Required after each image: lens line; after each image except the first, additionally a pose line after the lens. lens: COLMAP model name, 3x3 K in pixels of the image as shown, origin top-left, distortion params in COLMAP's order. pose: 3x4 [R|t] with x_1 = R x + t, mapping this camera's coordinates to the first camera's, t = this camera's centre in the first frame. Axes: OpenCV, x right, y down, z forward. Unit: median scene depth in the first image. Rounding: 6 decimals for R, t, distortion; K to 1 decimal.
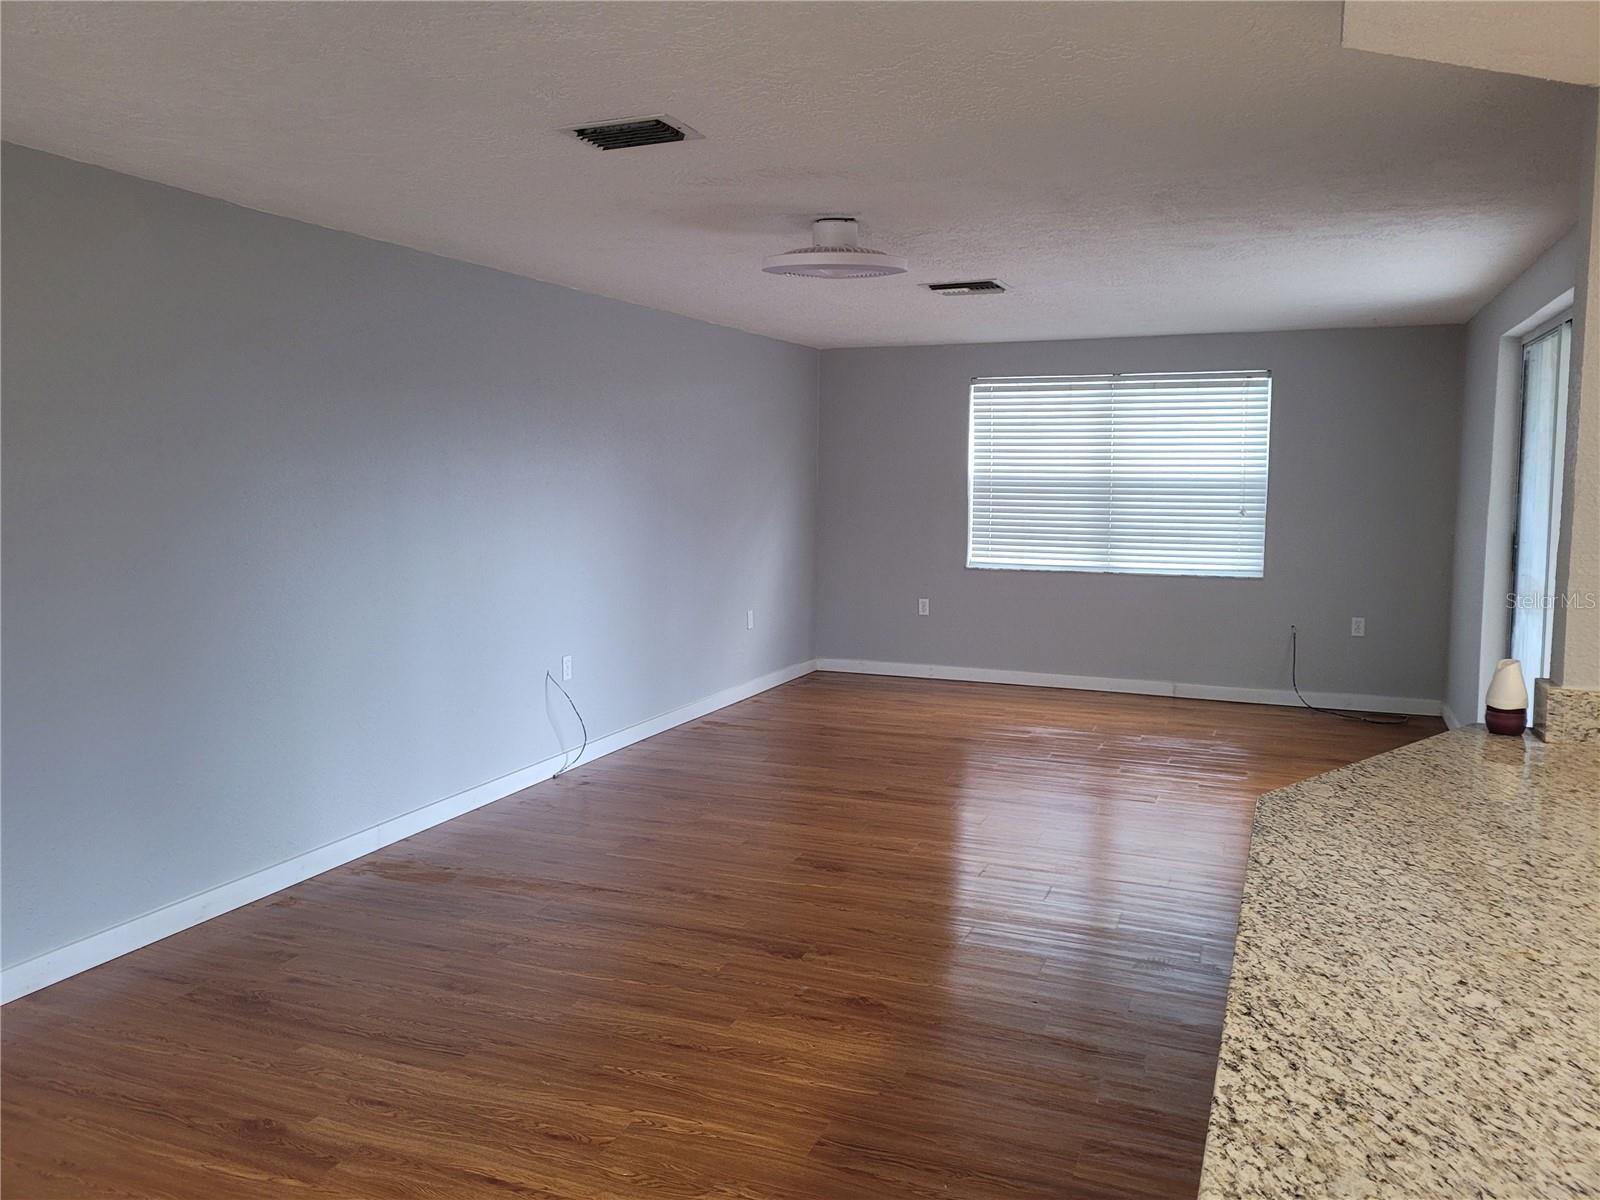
lens RADIAL K [[1220.2, 0, 795.8], [0, 1220.2, 568.2], [0, 0, 1]] dist [0.036088, -0.004378]
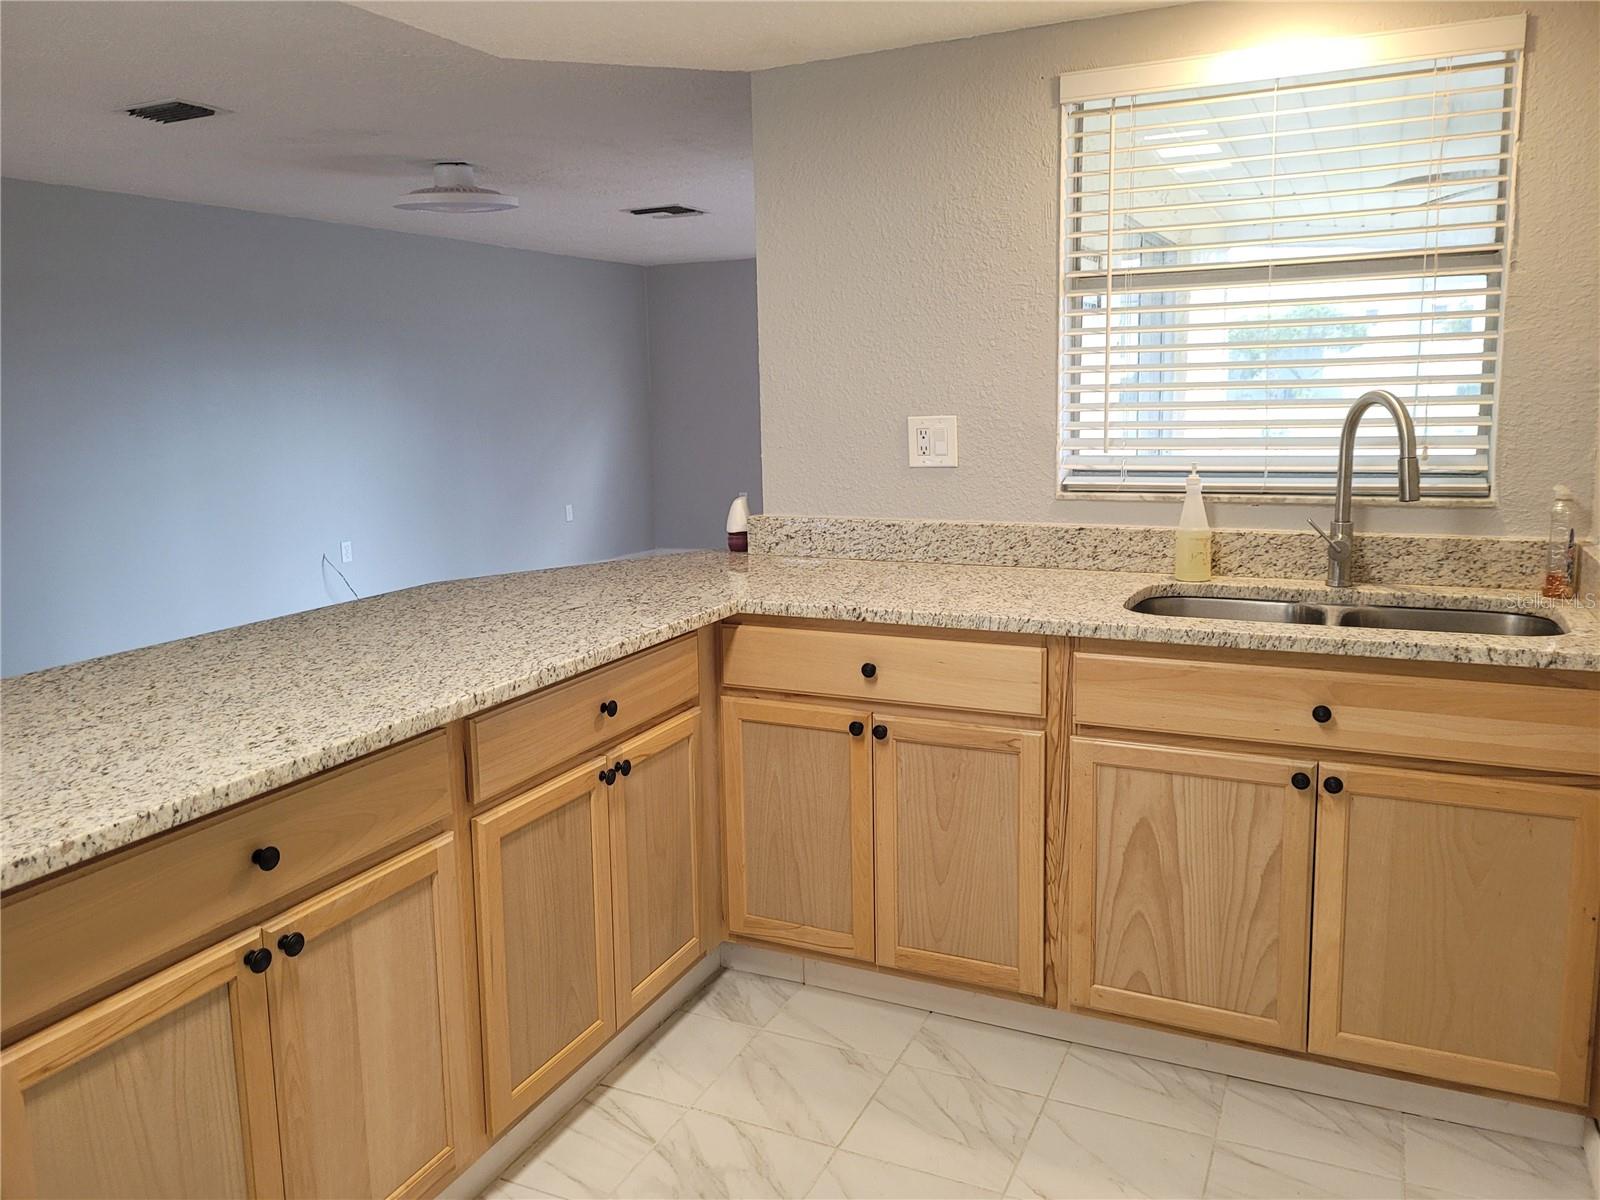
lens RADIAL K [[1220.2, 0, 795.8], [0, 1220.2, 568.2], [0, 0, 1]] dist [0.036088, -0.004378]
pose [[0.998948, -0.021189, -0.040675, 0.229566], [0.024031, 0.997208, 0.070706, 0.019207], [0.039063, -0.071609, 0.996668, -0.122571]]
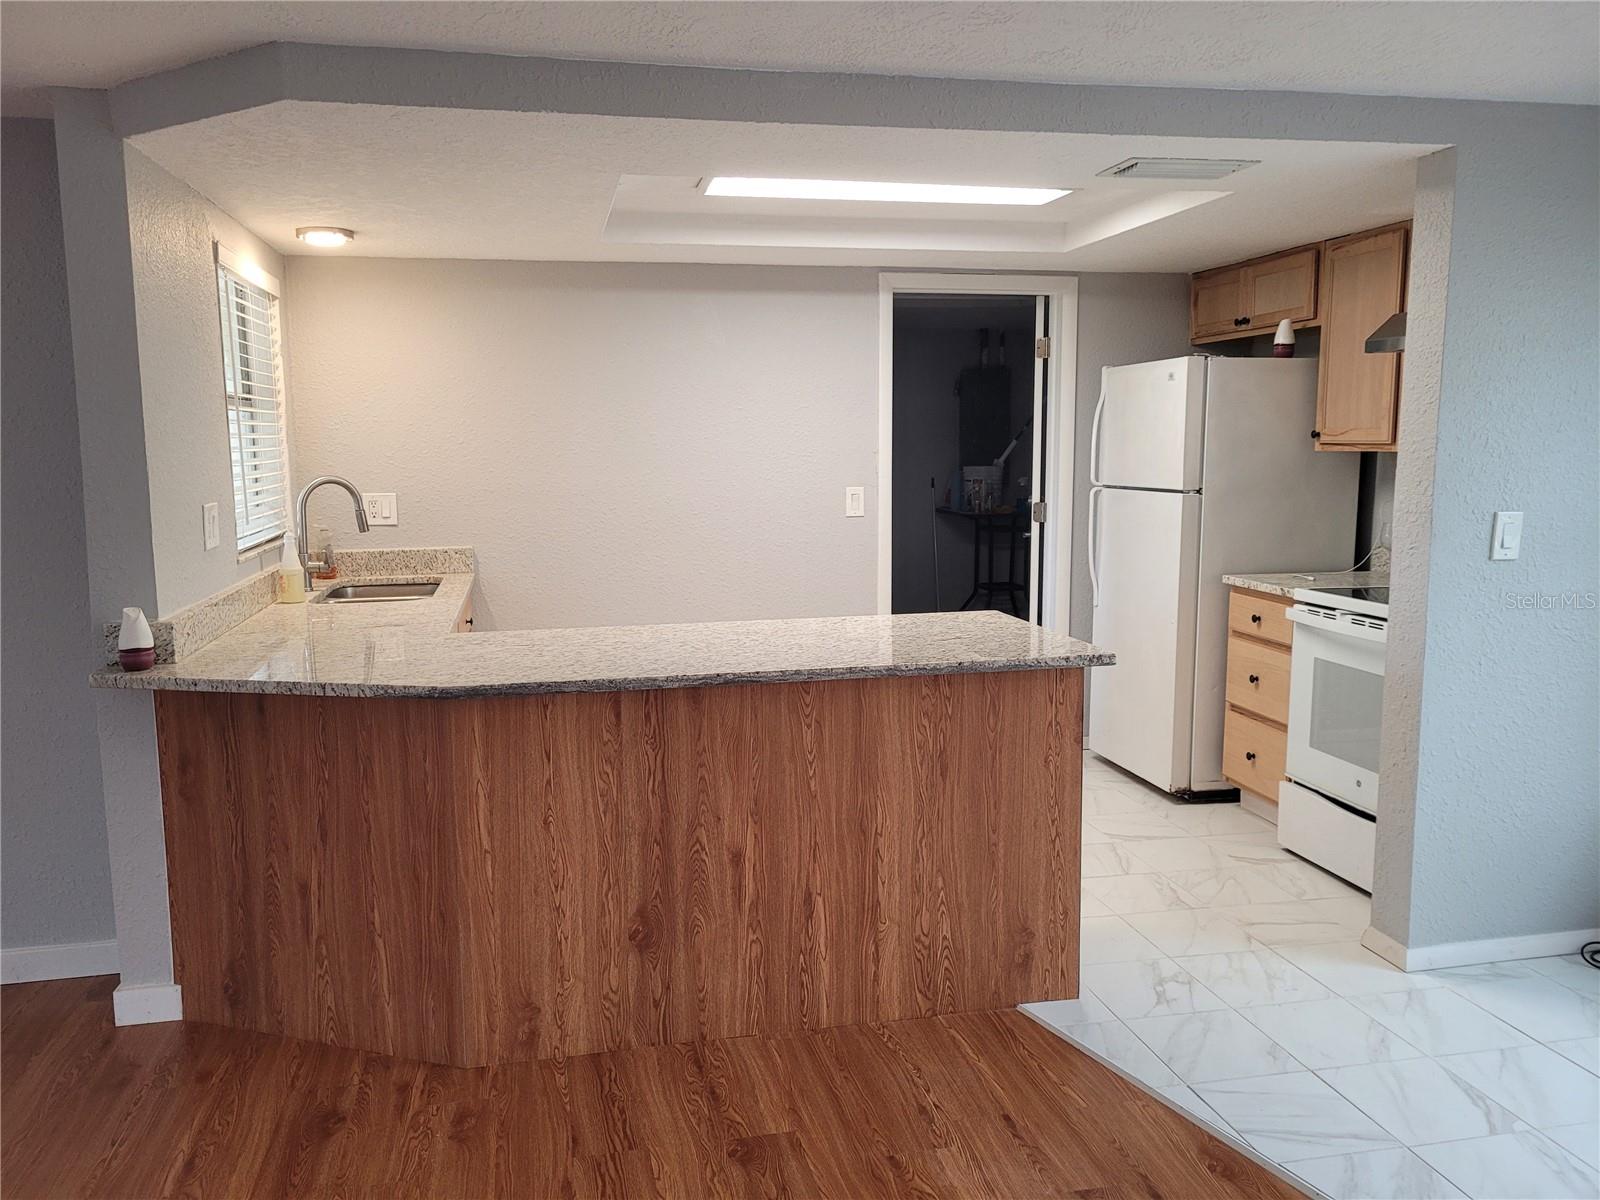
lens RADIAL K [[1198.6, 0, 800.0], [0, 1198.6, 600.0], [0, 0, 1]] dist [0.033553, -0.002431]
pose [[-0.573732, -0.107786, 0.811920, -0.242058], [0.073146, 0.980599, 0.181866, -0.032403], [-0.815771, 0.163731, -0.554716, 0.366472]]
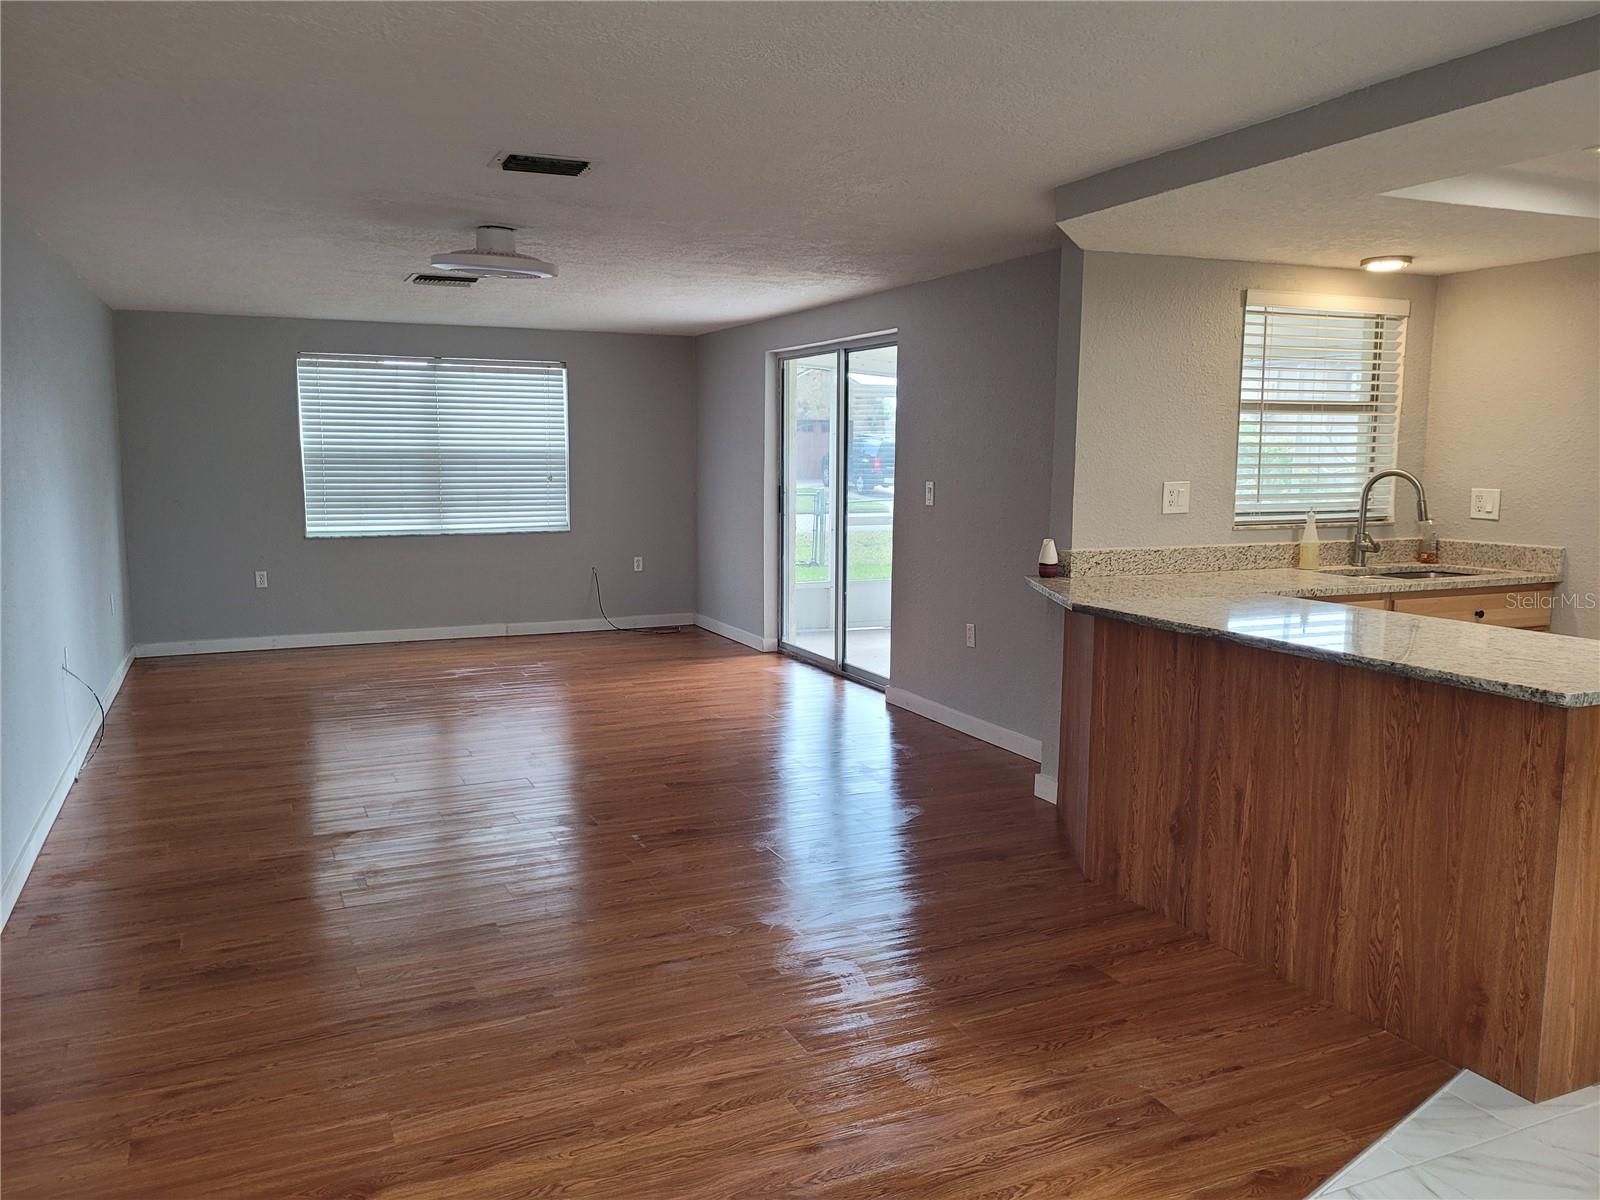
lens RADIAL K [[1225.6, 0, 791.9], [0, 1225.6, 599.5], [0, 0, 1]] dist [0.039377, -0.044837]
pose [[0.676721, -0.091517, 0.730530, -0.368206], [0.058804, 0.995793, 0.070274, 0.002911], [-0.733888, -0.004598, 0.679255, -0.008921]]
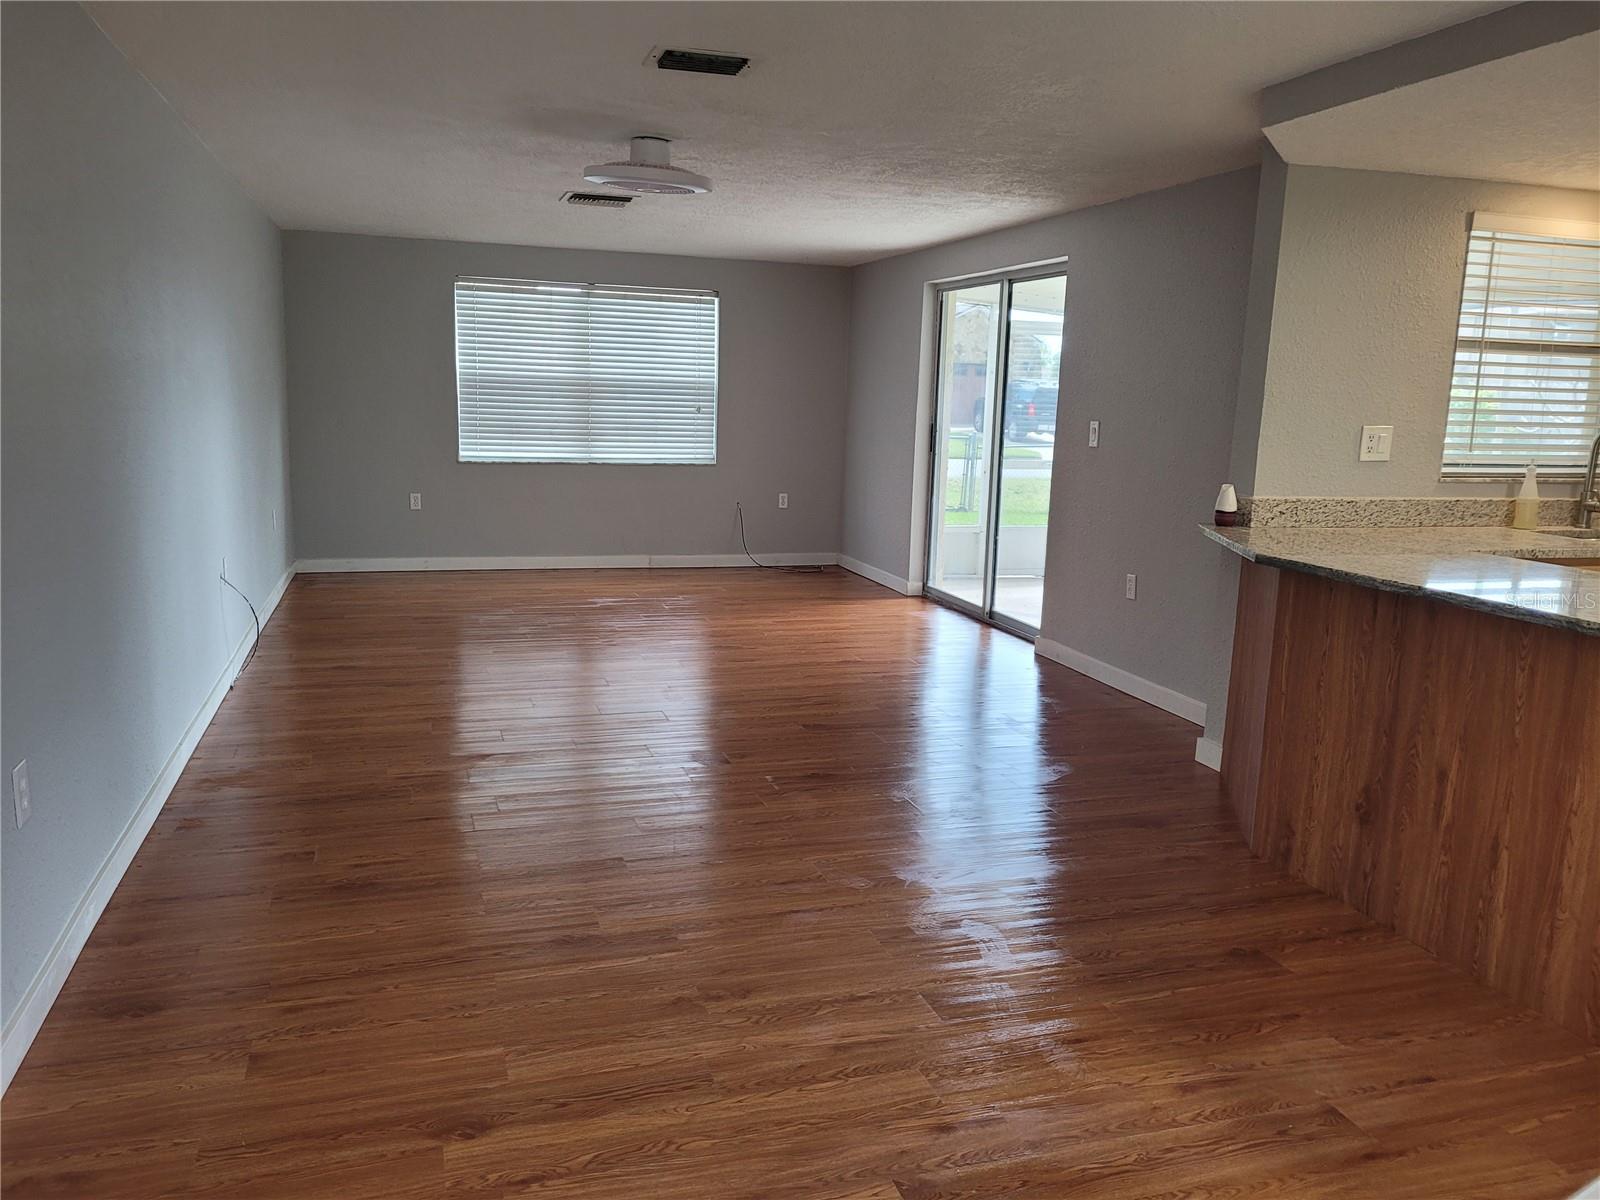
lens RADIAL K [[1225.6, 0, 791.9], [0, 1225.6, 599.5], [0, 0, 1]] dist [0.039377, -0.044837]
pose [[0.760262, -0.091329, 0.643164, -0.349051], [0.026148, 0.993568, 0.110177, 0.008823], [-0.649090, -0.066946, 0.757760, 0.013651]]
